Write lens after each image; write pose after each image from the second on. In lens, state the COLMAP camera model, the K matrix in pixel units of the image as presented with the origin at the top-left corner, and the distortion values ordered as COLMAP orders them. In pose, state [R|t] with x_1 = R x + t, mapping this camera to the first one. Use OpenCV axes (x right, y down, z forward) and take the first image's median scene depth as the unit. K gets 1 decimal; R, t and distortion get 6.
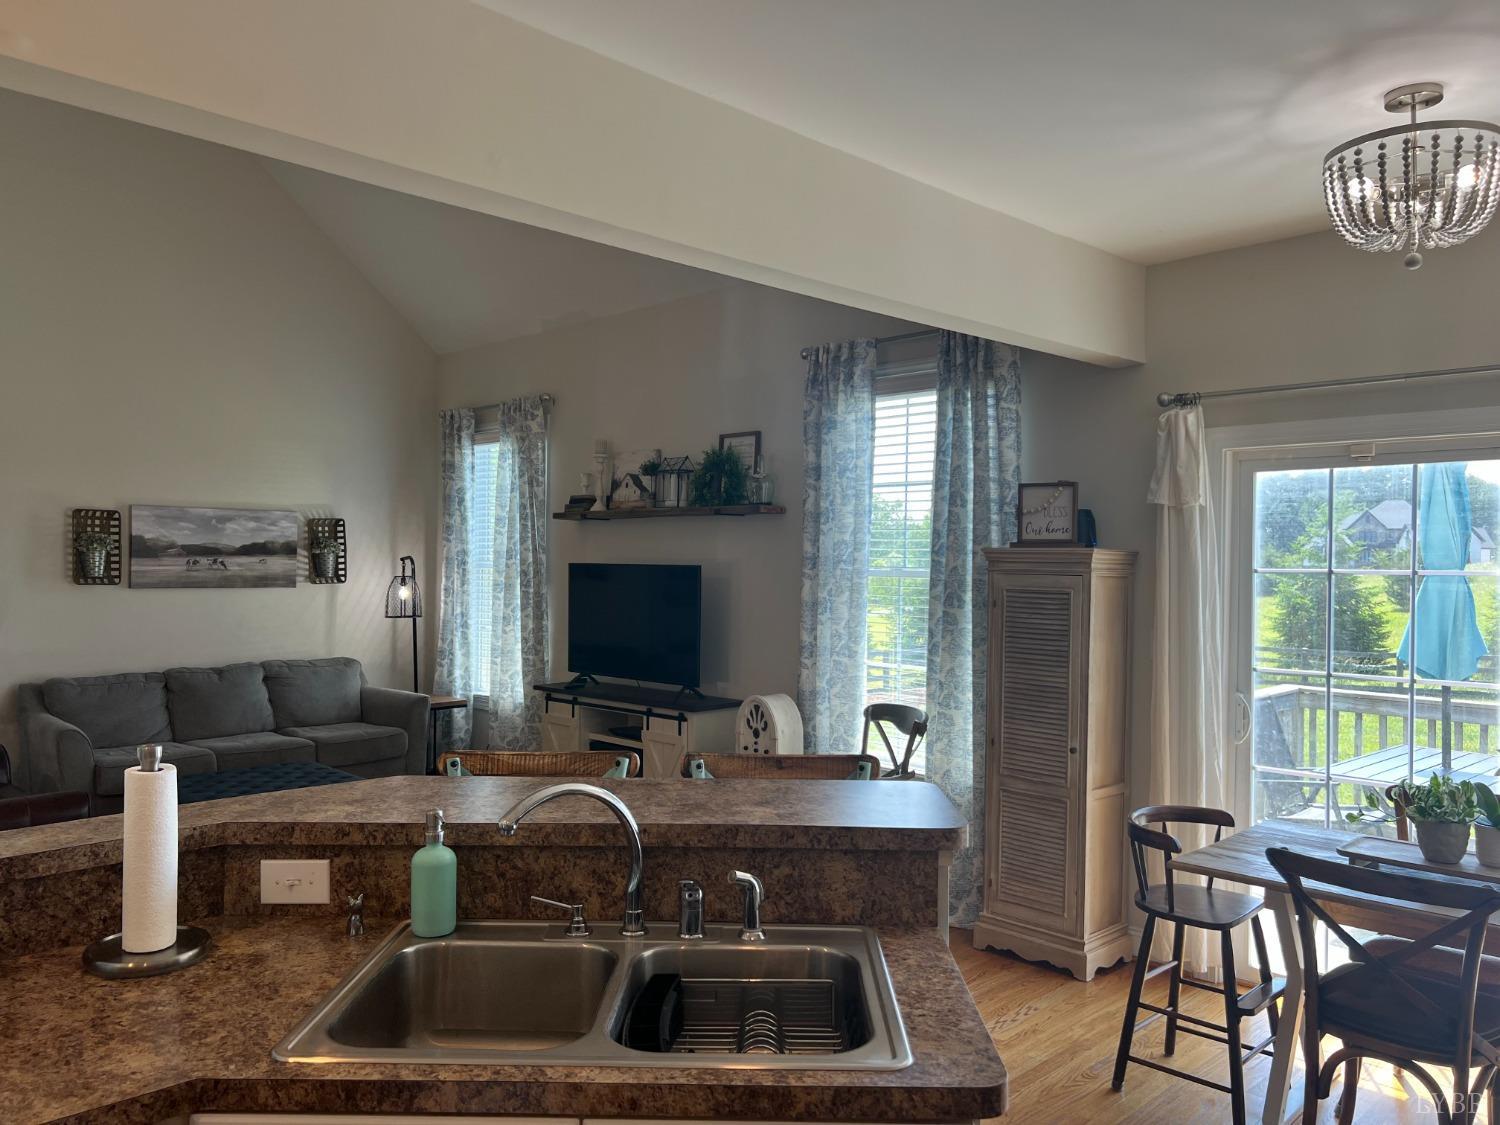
lens RADIAL K [[1119.4, 0, 762.4], [0, 1119.4, 554.1], [0, 0, 1]] dist [0.052785, -0.052429]
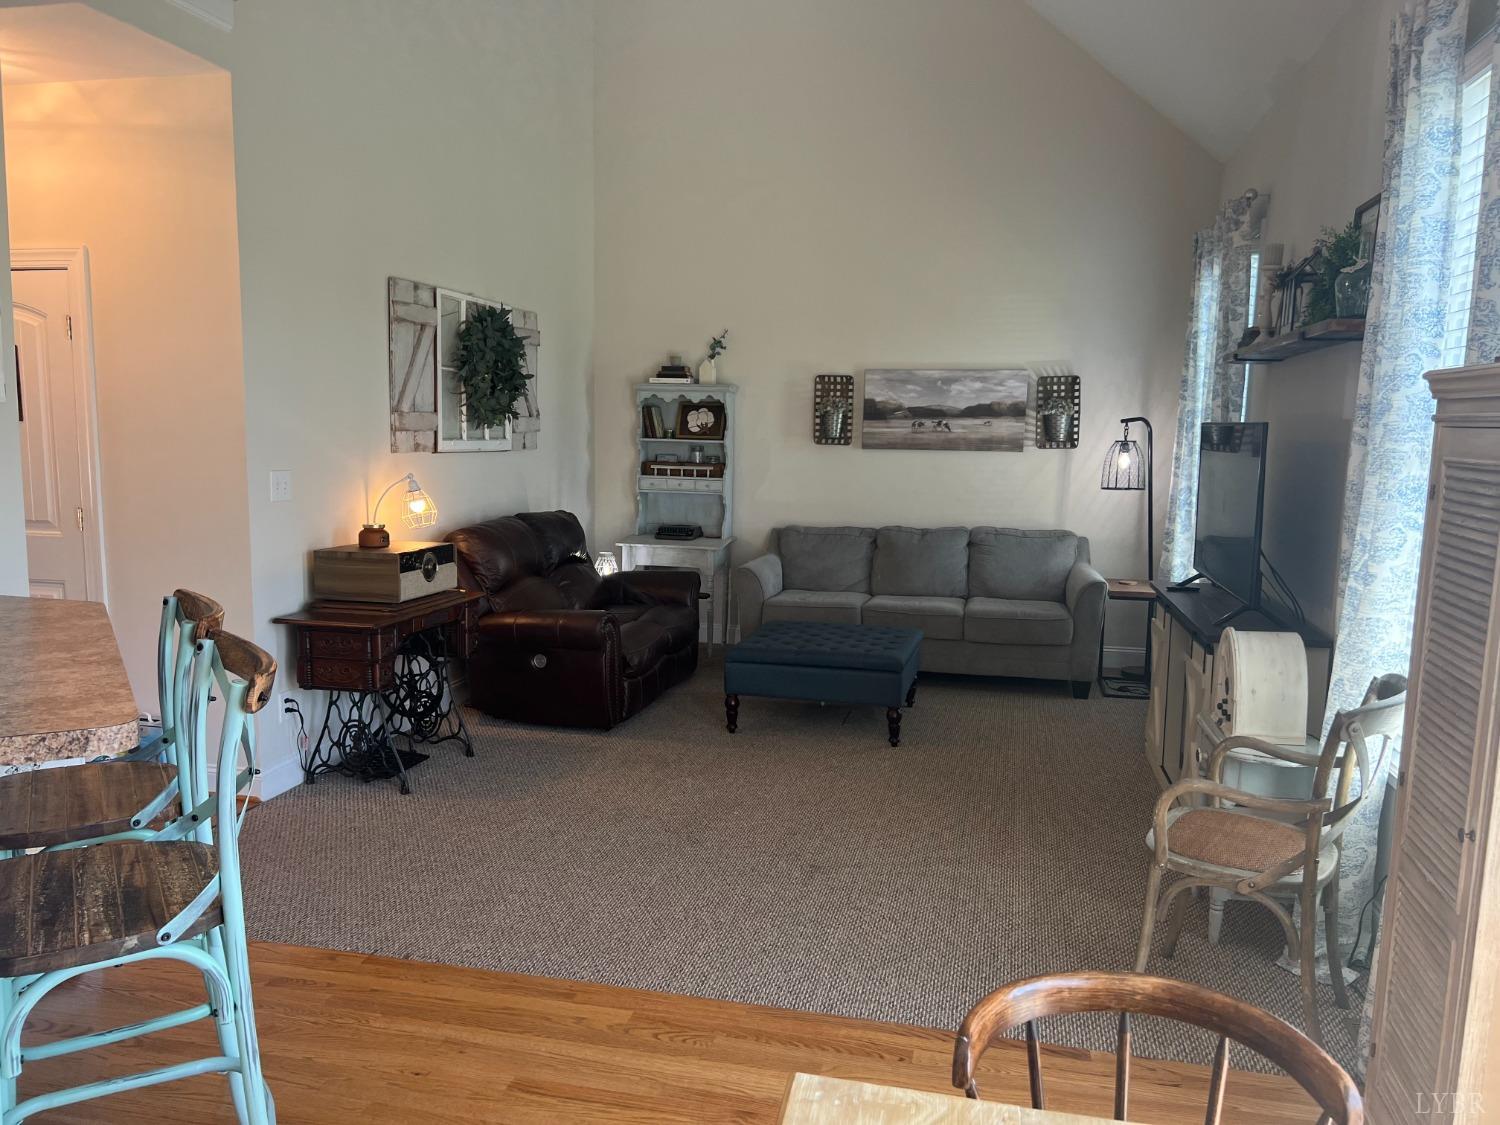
lens RADIAL K [[1119.4, 0, 750.4], [0, 1119.4, 563.0], [0, 0, 1]] dist [0.052785, -0.052429]
pose [[0.526468, 0.104311, -0.843772, 0.279639], [0.000025, 0.992443, 0.122707, 0.007063], [0.850195, -0.064622, 0.522487, 0.325102]]
